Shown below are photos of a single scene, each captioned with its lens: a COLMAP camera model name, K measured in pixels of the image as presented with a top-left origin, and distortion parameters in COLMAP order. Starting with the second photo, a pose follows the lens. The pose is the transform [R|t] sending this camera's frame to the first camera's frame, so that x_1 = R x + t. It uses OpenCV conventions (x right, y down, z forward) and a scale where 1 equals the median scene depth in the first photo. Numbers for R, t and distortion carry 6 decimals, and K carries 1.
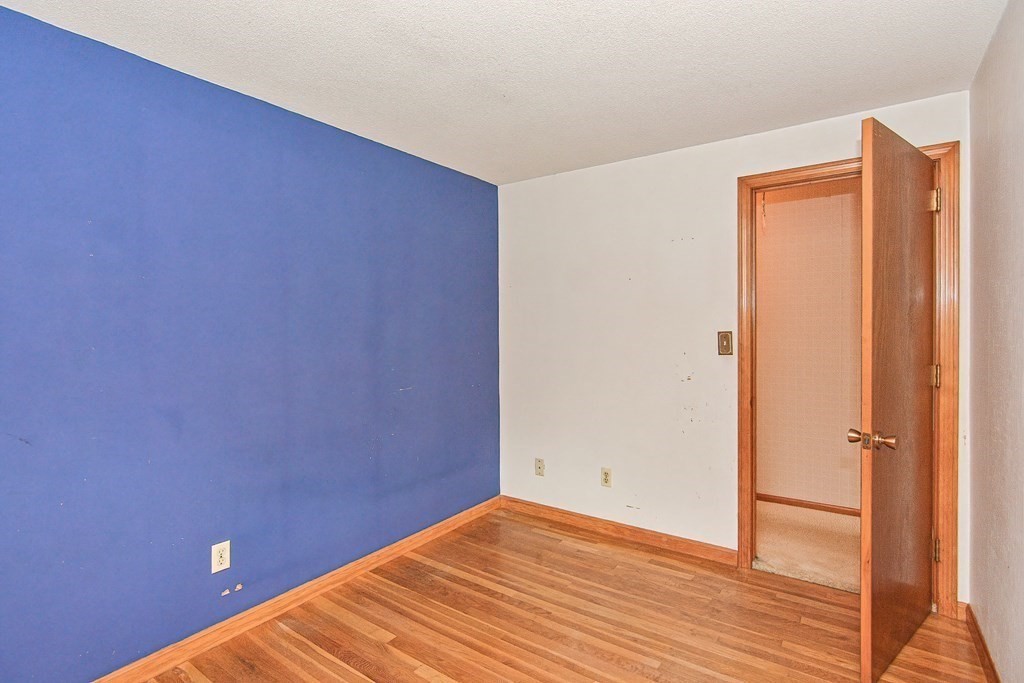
lens RADIAL K [[496.5, 0, 513.3], [0, 496.5, 335.0], [0, 0, 1]] dist [-0.019284, 0.008195]
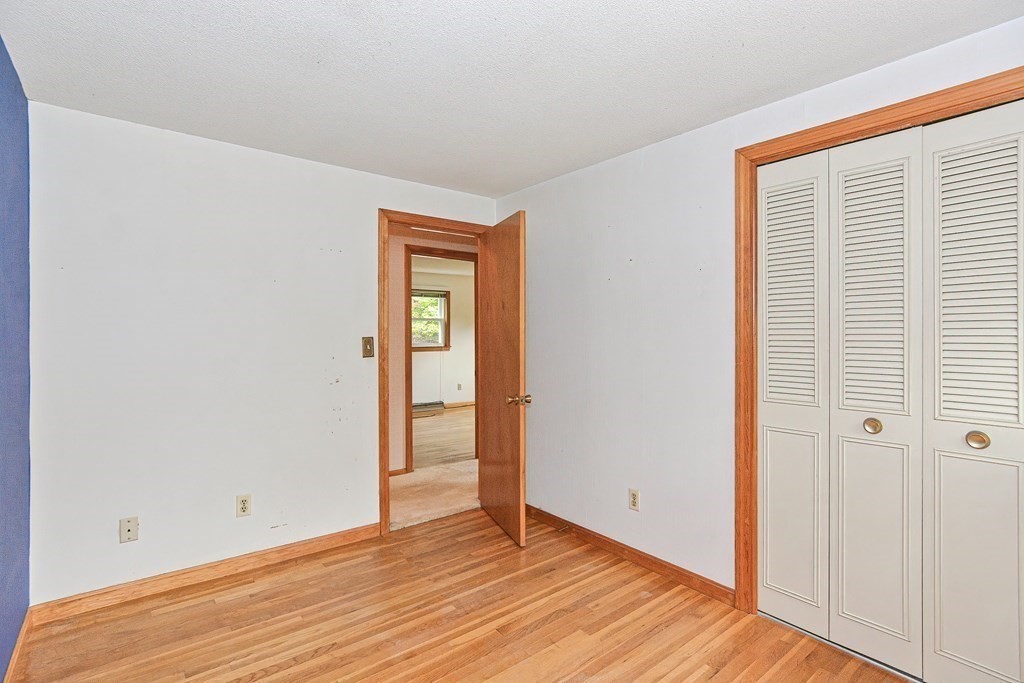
lens RADIAL K [[496.5, 0, 513.2], [0, 496.5, 339.4], [0, 0, 1]] dist [-0.019284, 0.008195]
pose [[0.285563, -0.001412, 0.958359, -0.594812], [0.013186, 0.999910, -0.002456, 0.005867], [-0.958269, 0.013338, 0.285556, 0.351154]]
